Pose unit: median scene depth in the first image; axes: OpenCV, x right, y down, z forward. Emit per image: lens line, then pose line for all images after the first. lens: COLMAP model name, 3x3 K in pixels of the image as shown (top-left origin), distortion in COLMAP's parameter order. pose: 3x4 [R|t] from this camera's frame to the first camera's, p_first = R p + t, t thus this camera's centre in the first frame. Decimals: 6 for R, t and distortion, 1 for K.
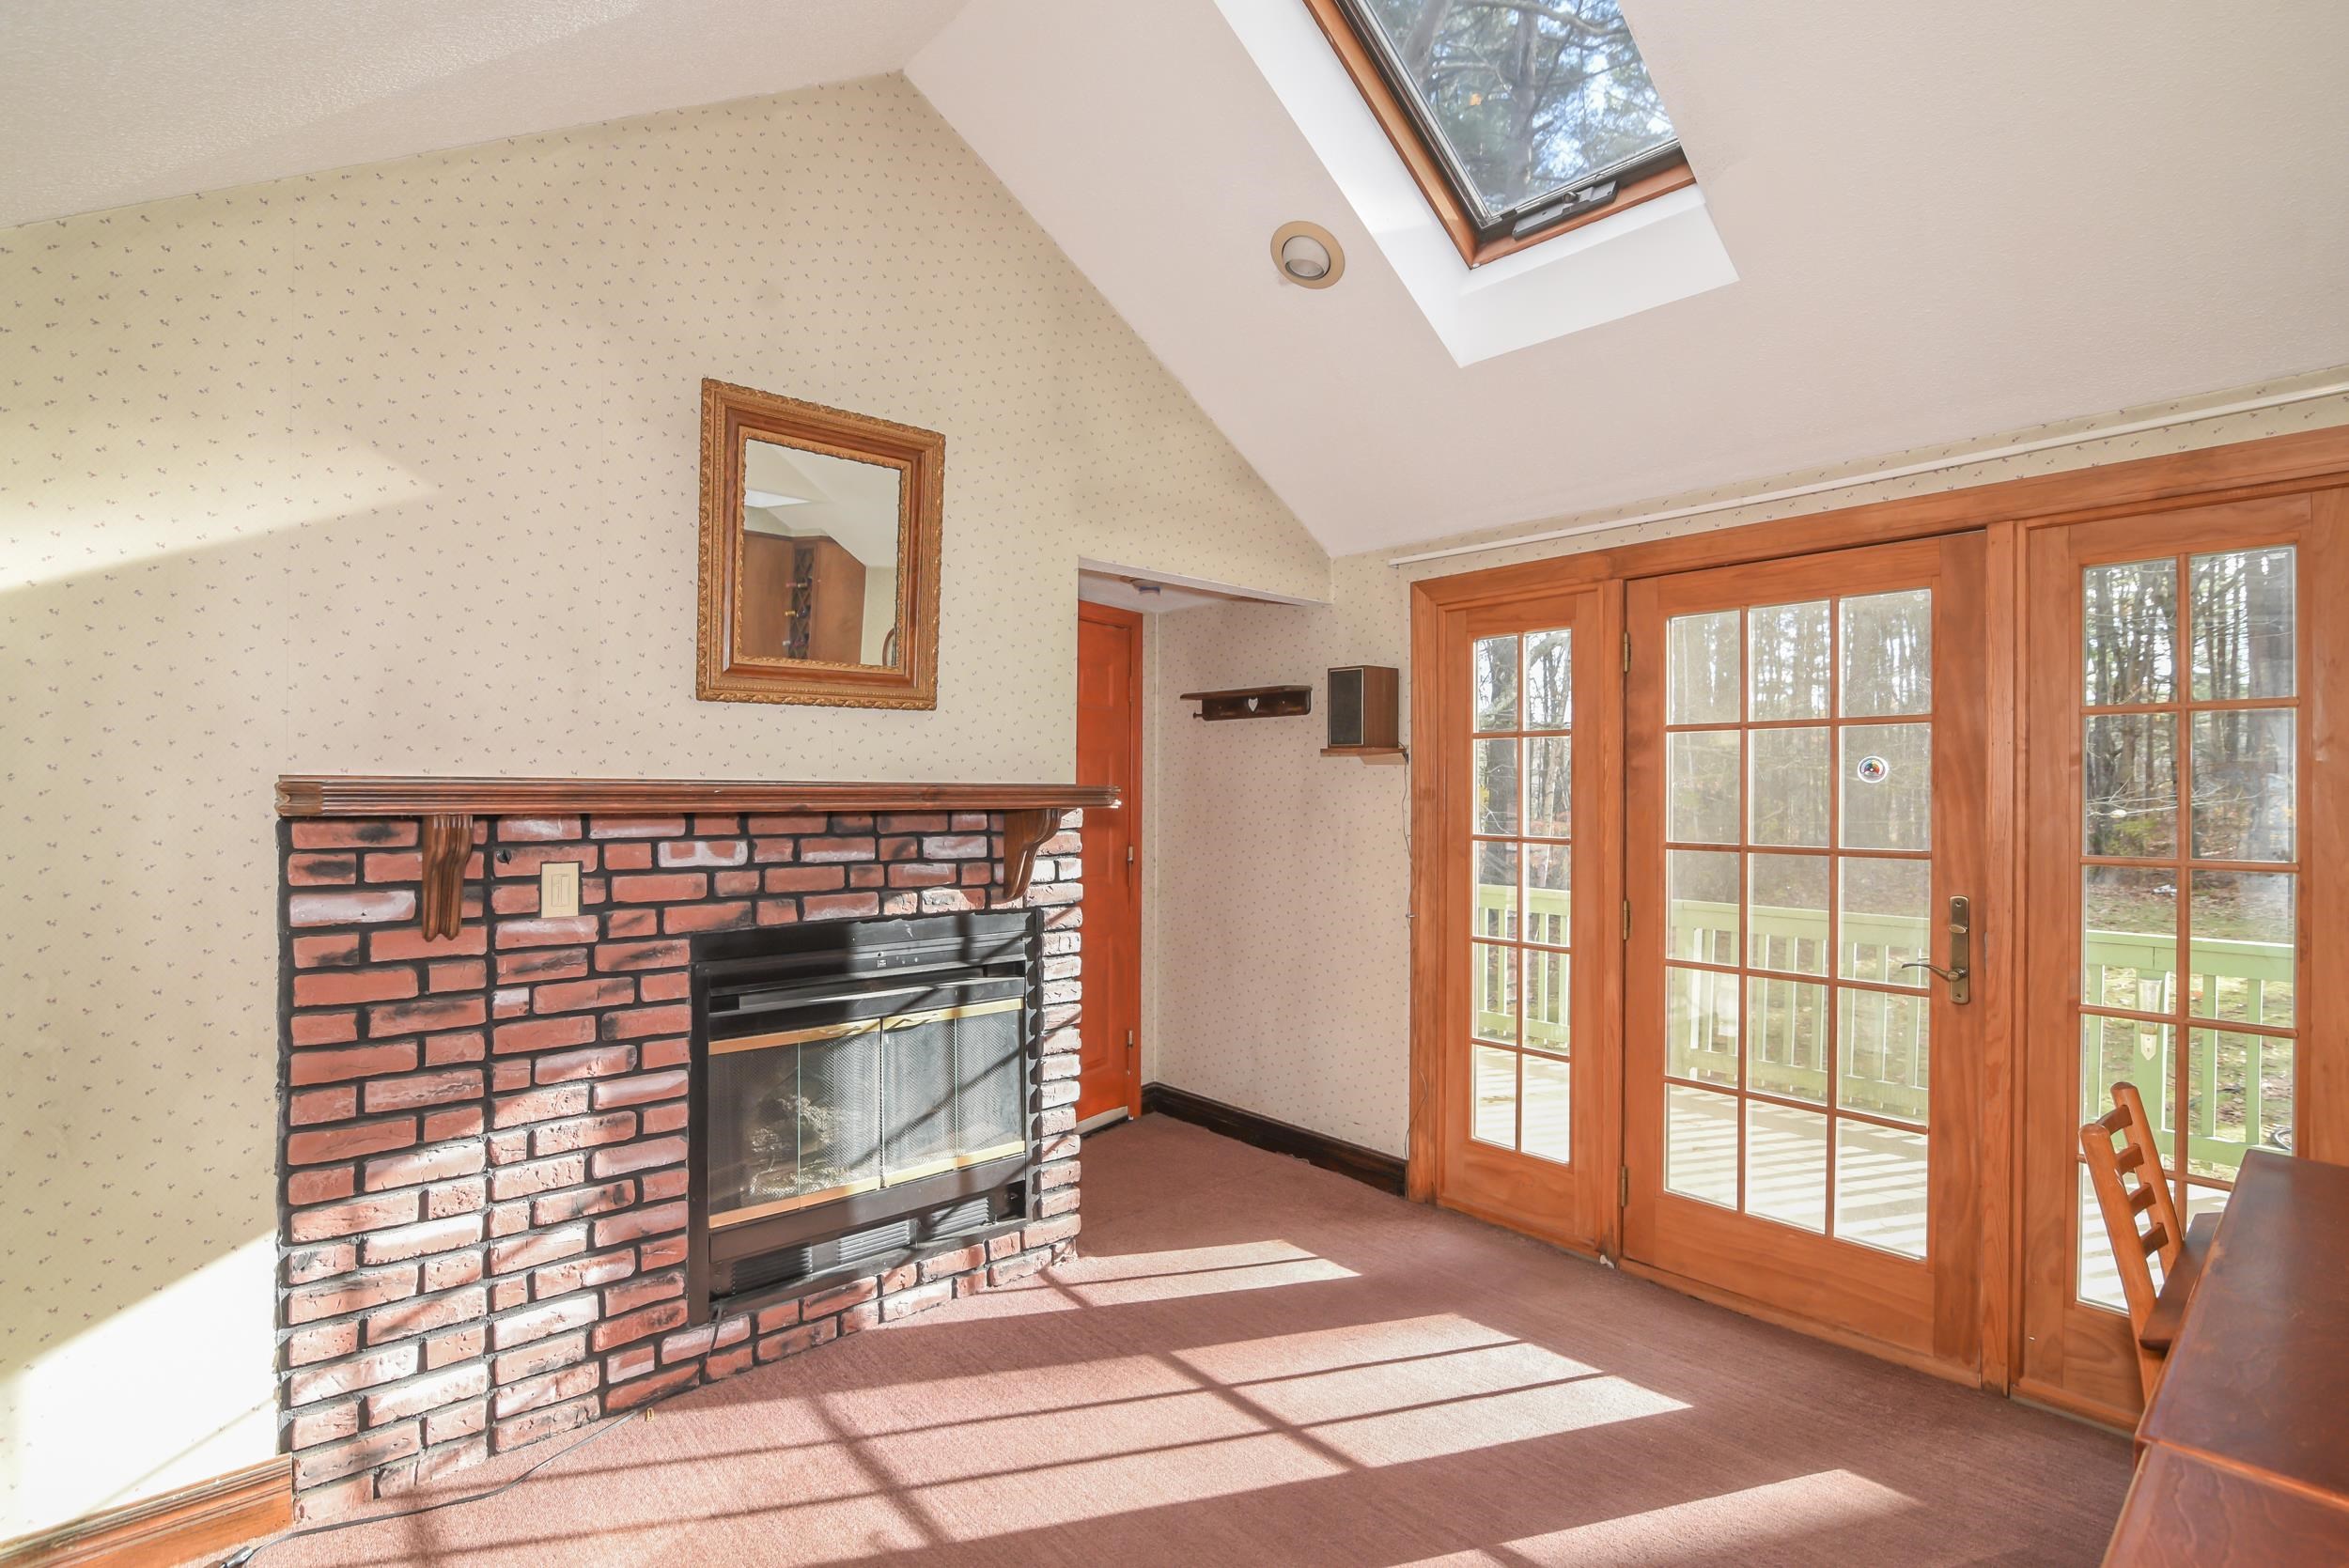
lens RADIAL K [[1096.5, 0, 1180.3], [0, 1096.5, 789.3], [0, 0, 1]] dist [-0.017900, -0.000081]
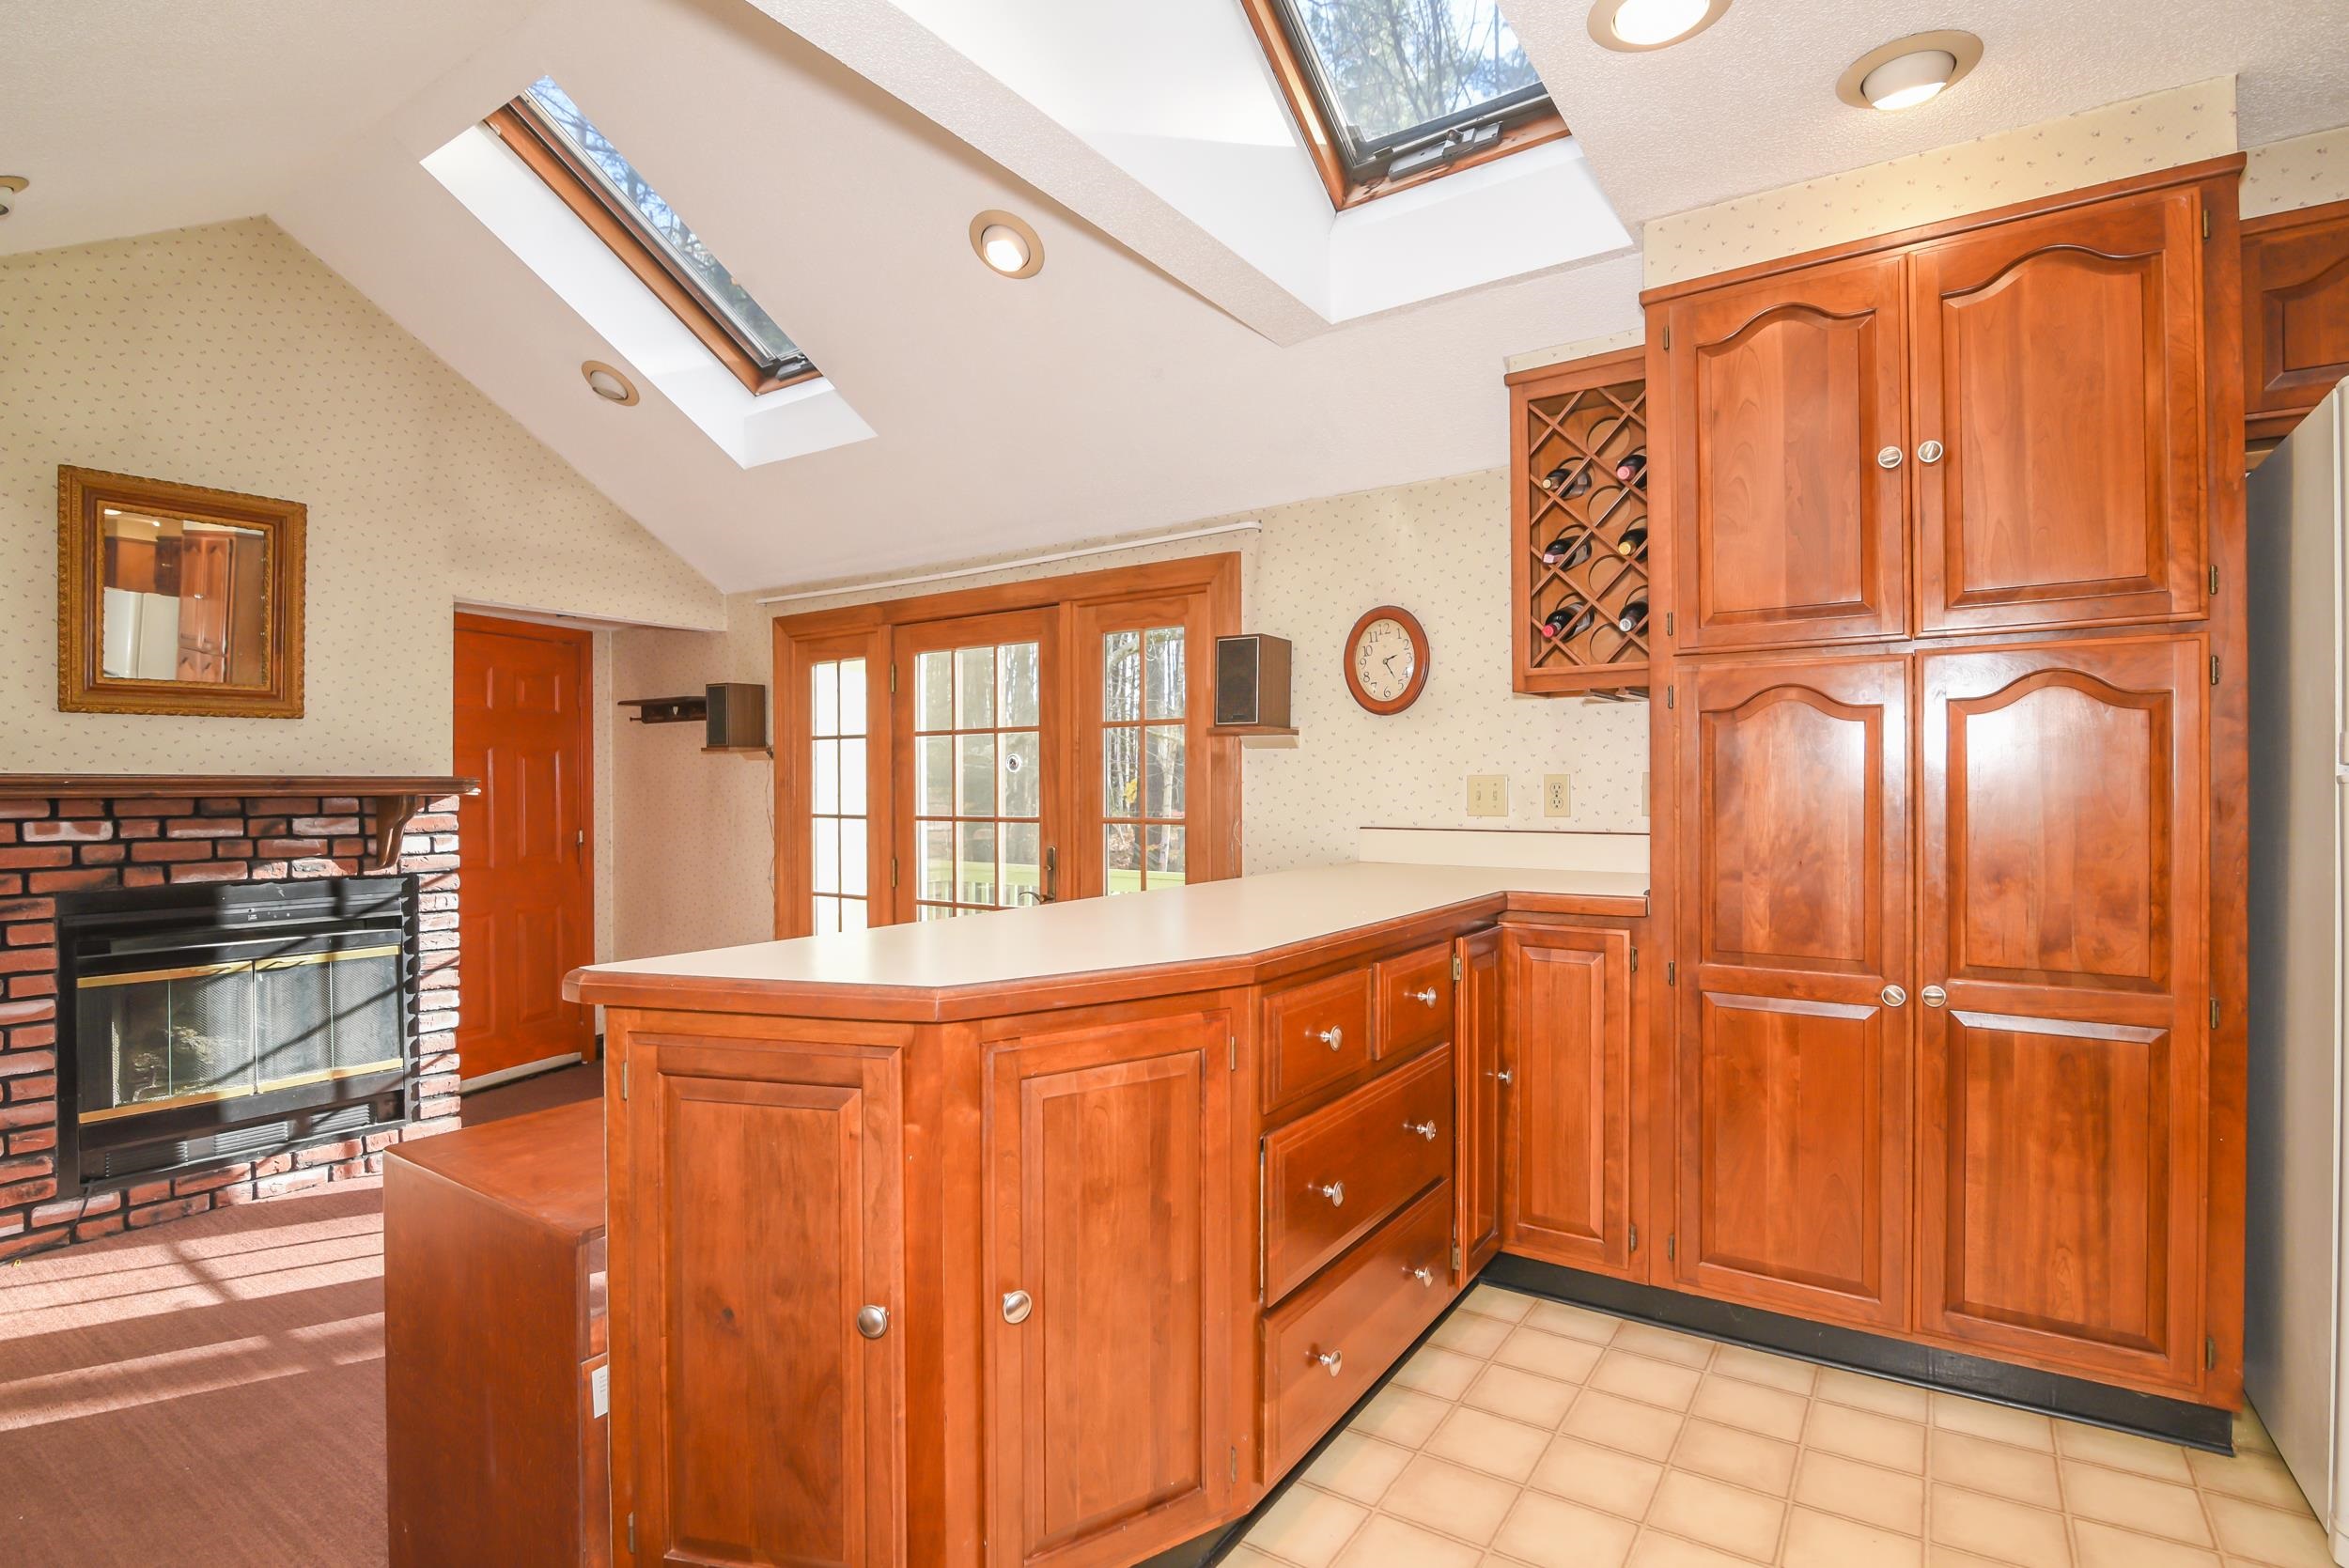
lens RADIAL K [[1130.9, 0, 1175.4], [0, 1130.9, 788.9], [0, 0, 1]] dist [-0.019550, 0.001001]
pose [[0.970376, -0.007957, 0.241467, 0.451057], [0.006972, 0.999964, 0.004937, 0.010280], [-0.241497, -0.003107, 0.970397, -0.512422]]
